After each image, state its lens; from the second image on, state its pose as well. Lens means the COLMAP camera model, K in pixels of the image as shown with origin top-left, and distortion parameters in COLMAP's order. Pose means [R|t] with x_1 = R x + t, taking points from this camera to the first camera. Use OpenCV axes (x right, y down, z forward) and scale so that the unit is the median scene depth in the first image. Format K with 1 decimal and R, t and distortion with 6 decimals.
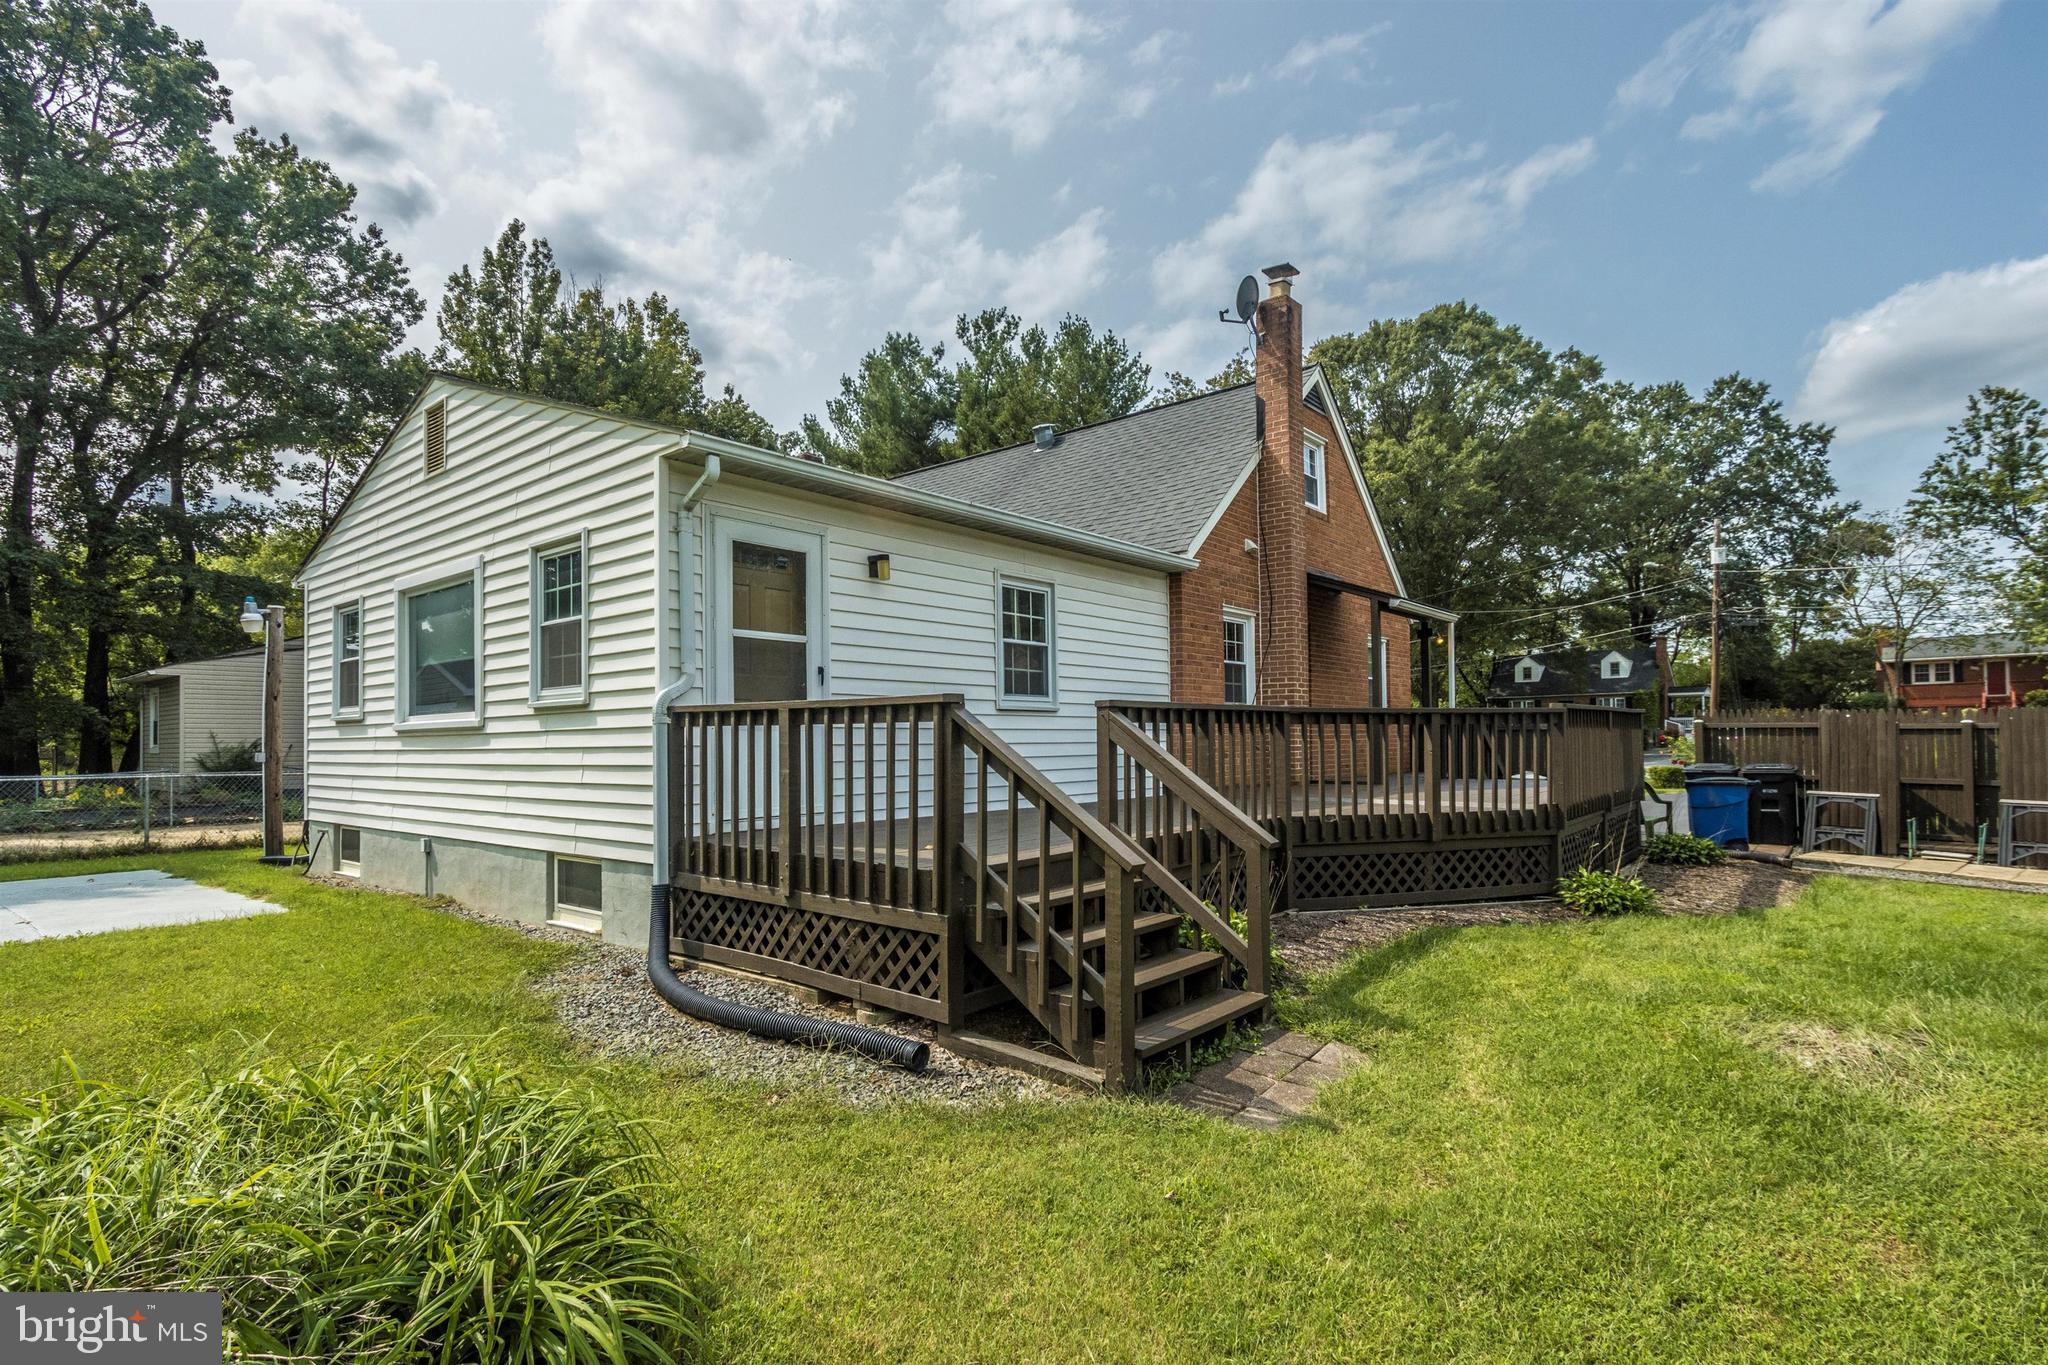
lens RADIAL K [[966.2, 0, 1045.5], [0, 966.2, 743.4], [0, 0, 1]] dist [0.008997, -0.000674]
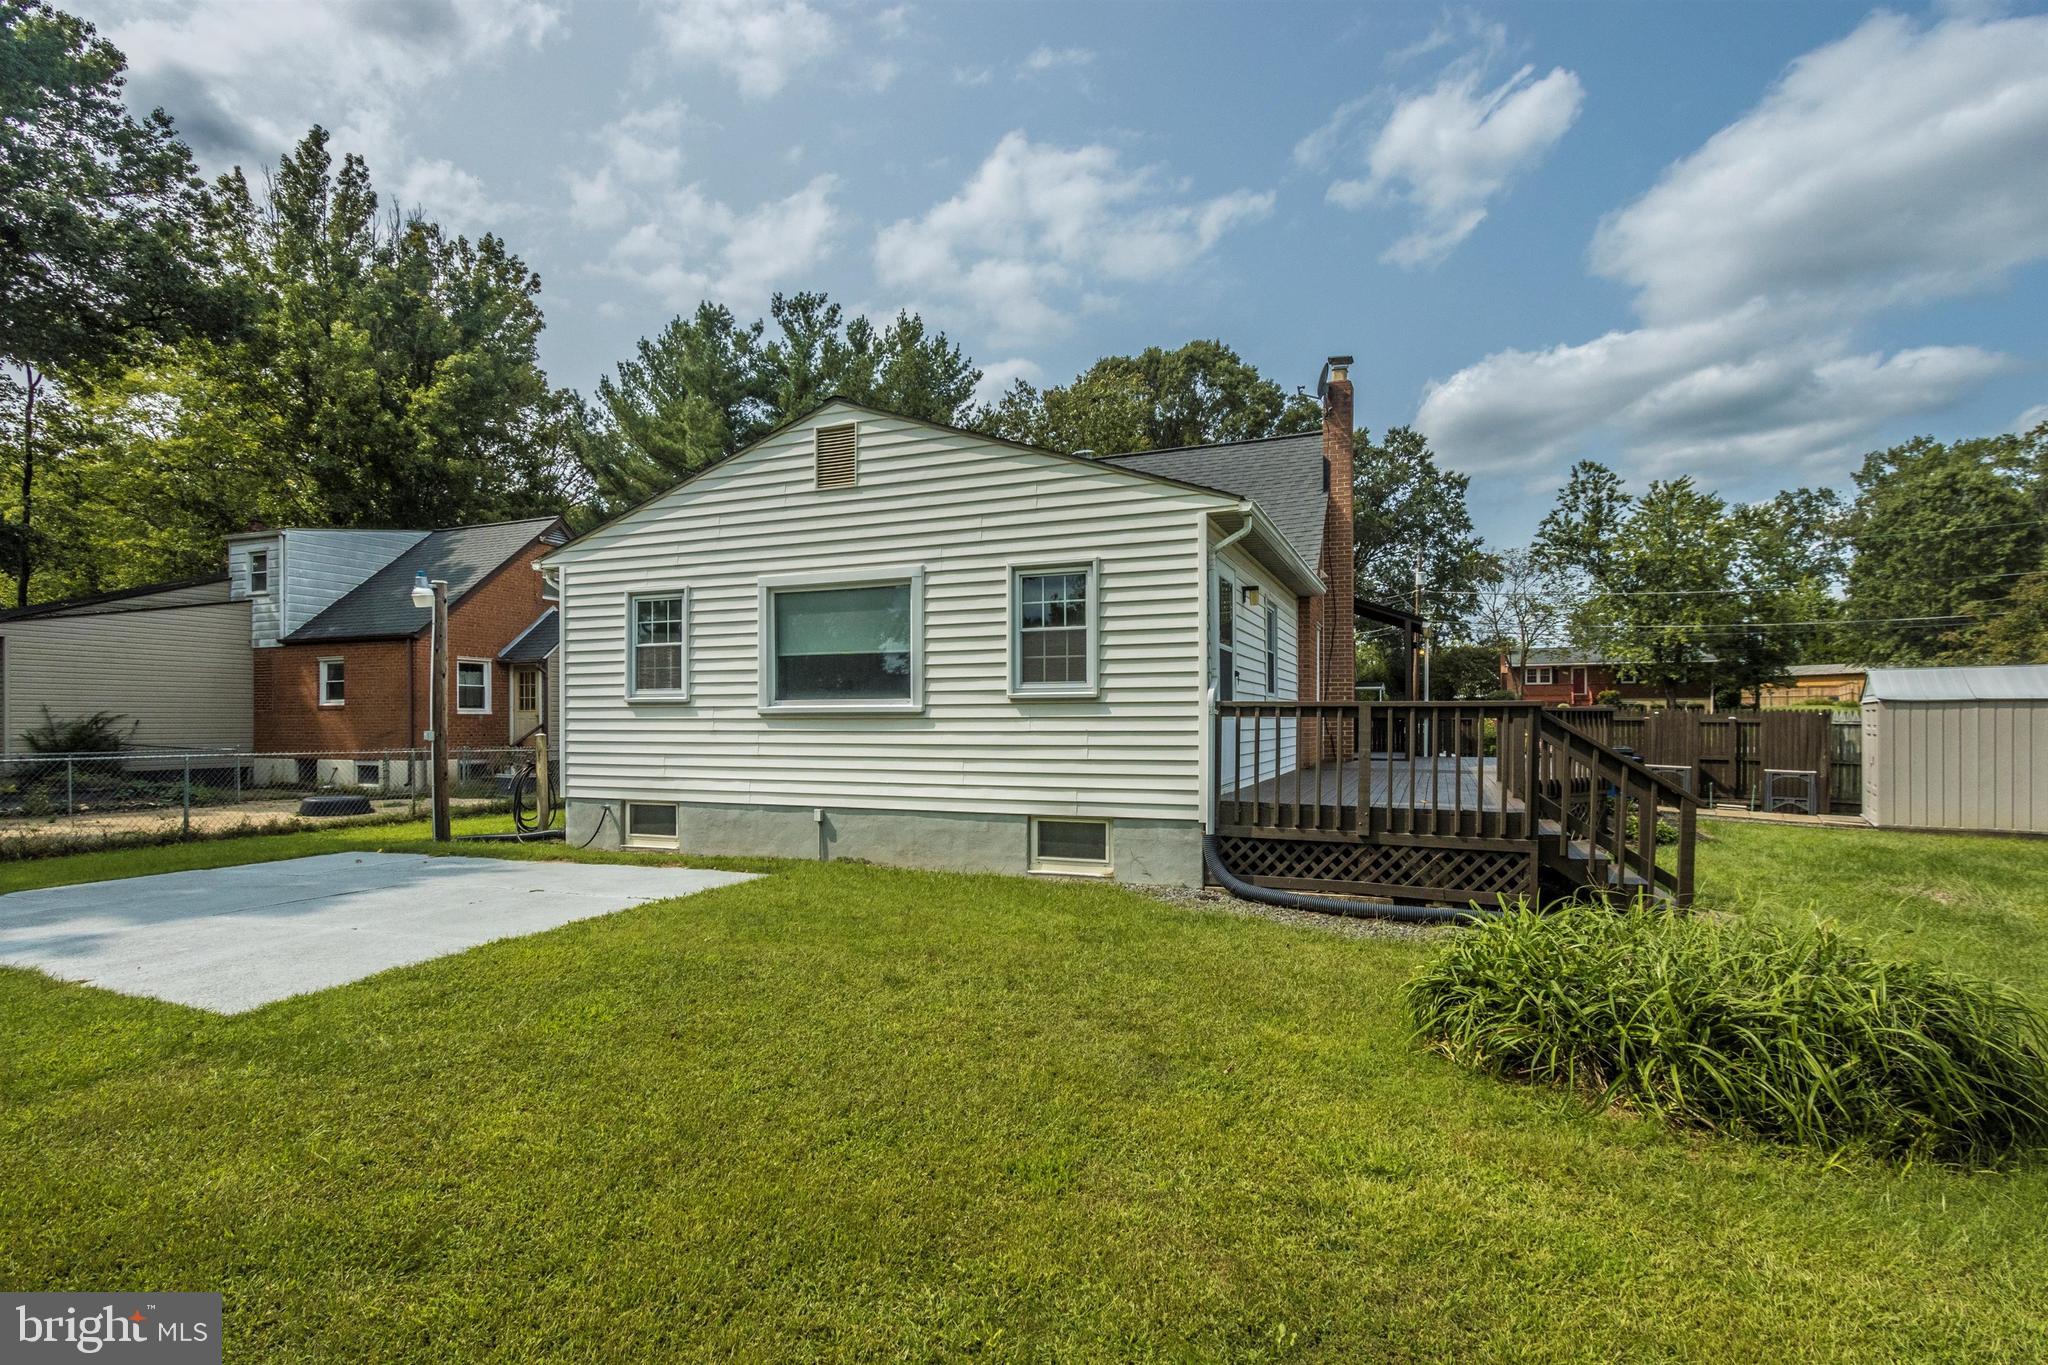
lens RADIAL K [[966.2, 0, 1020.8], [0, 966.2, 732.8], [0, 0, 1]] dist [0.008997, -0.000674]
pose [[0.955407, 0.006166, 0.295229, -0.189977], [-0.008421, 0.999944, 0.006369, -0.000119], [-0.295173, -0.008571, 0.955405, -0.036287]]
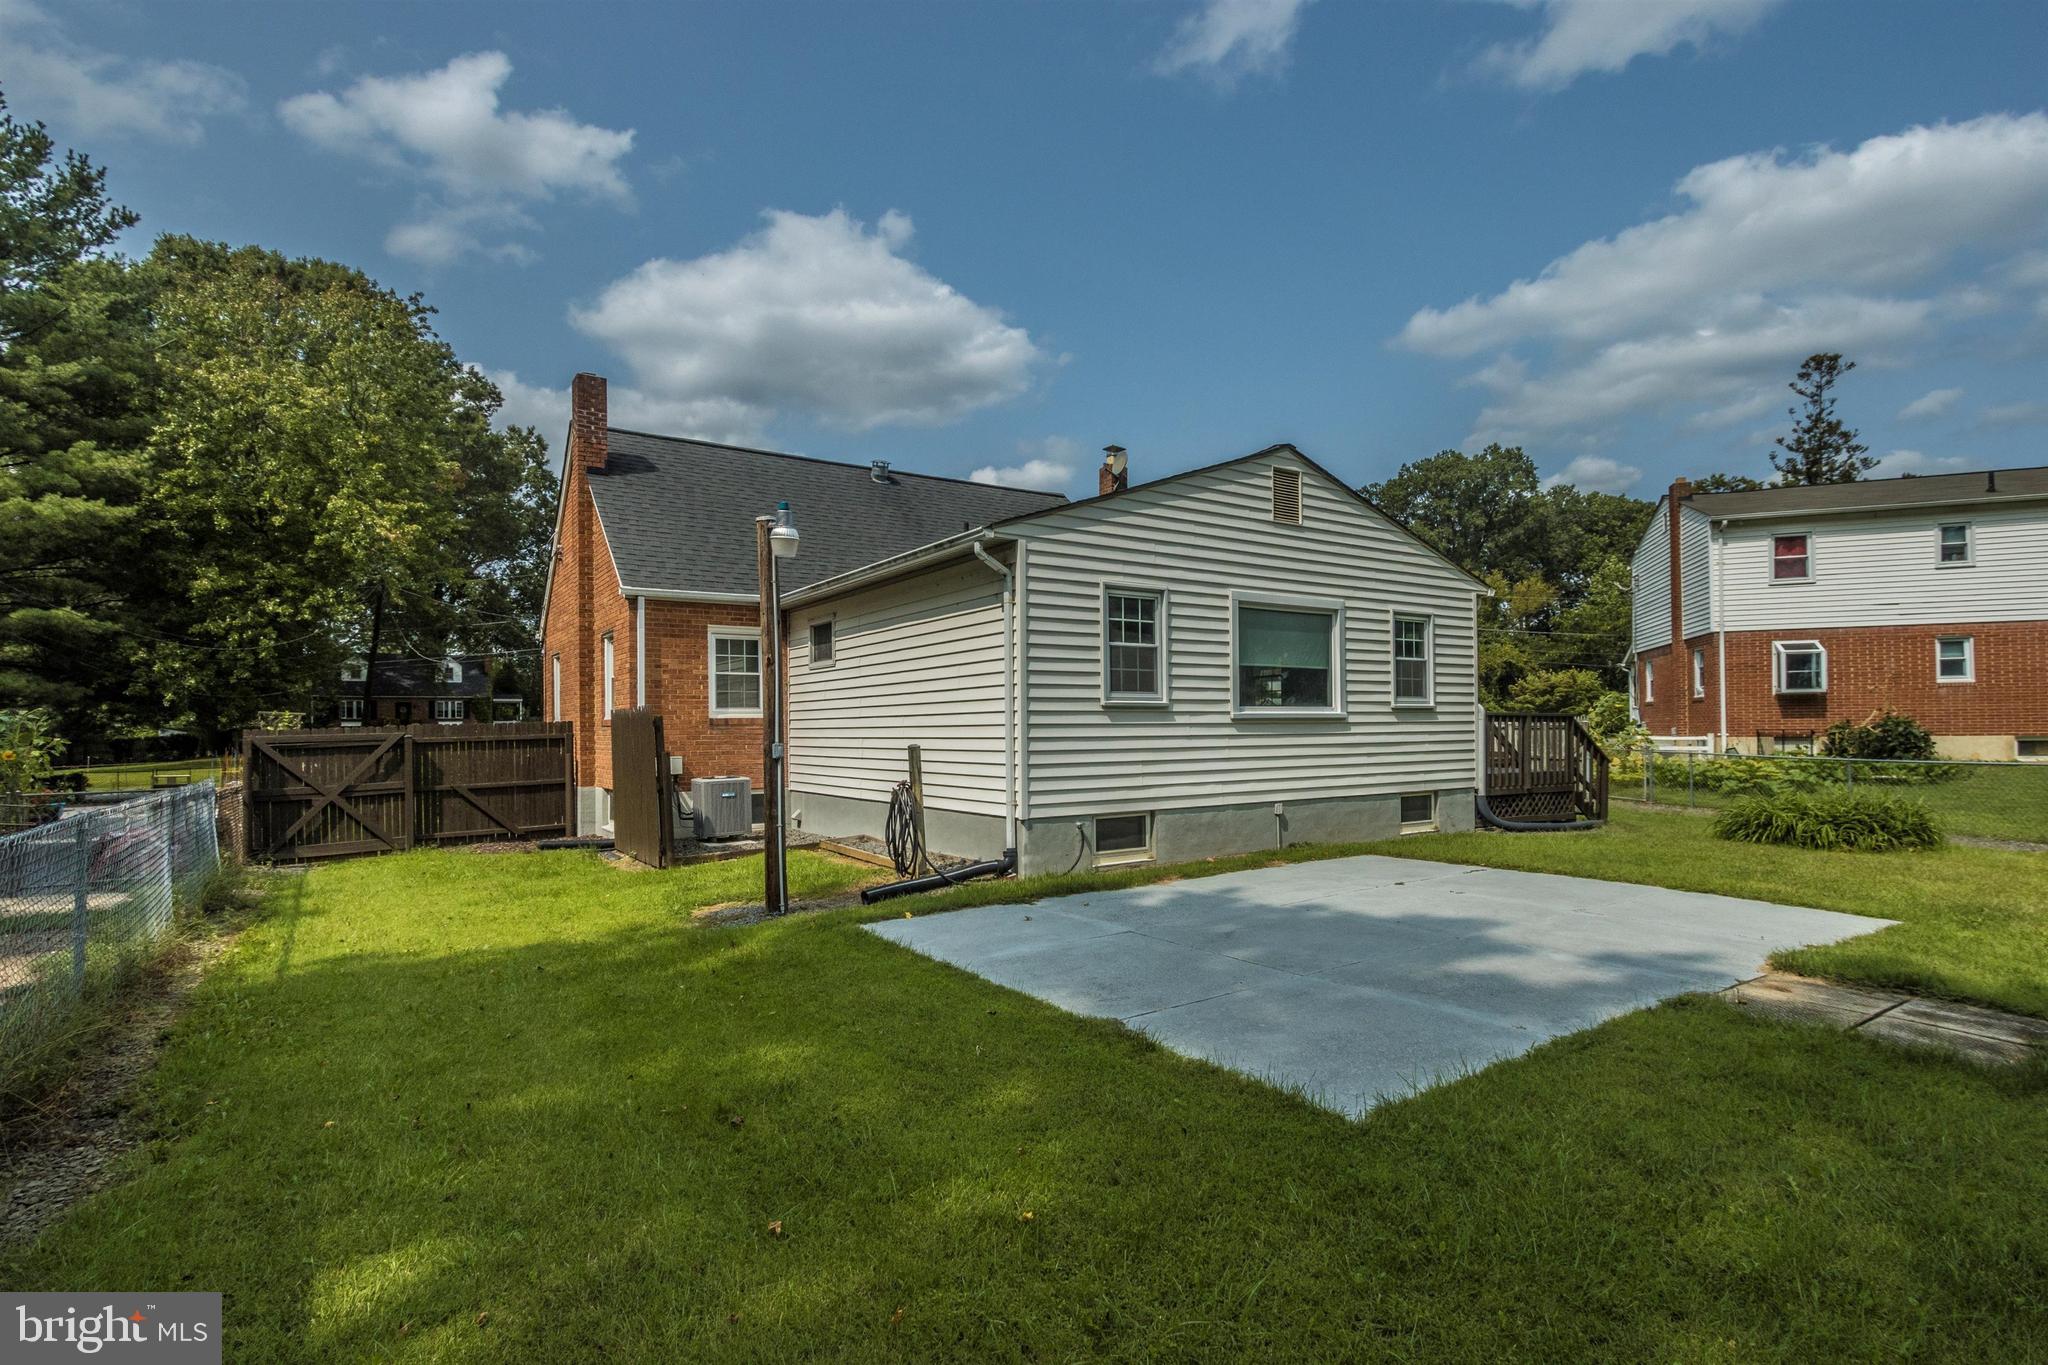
lens RADIAL K [[966.2, 0, 1013.2], [0, 966.2, 728.6], [0, 0, 1]] dist [0.008997, -0.000674]
pose [[0.304095, 0.007744, 0.952610, -0.497978], [0.007950, 0.999912, -0.010666, 0.002534], [-0.952608, 0.010817, 0.304007, 0.241651]]
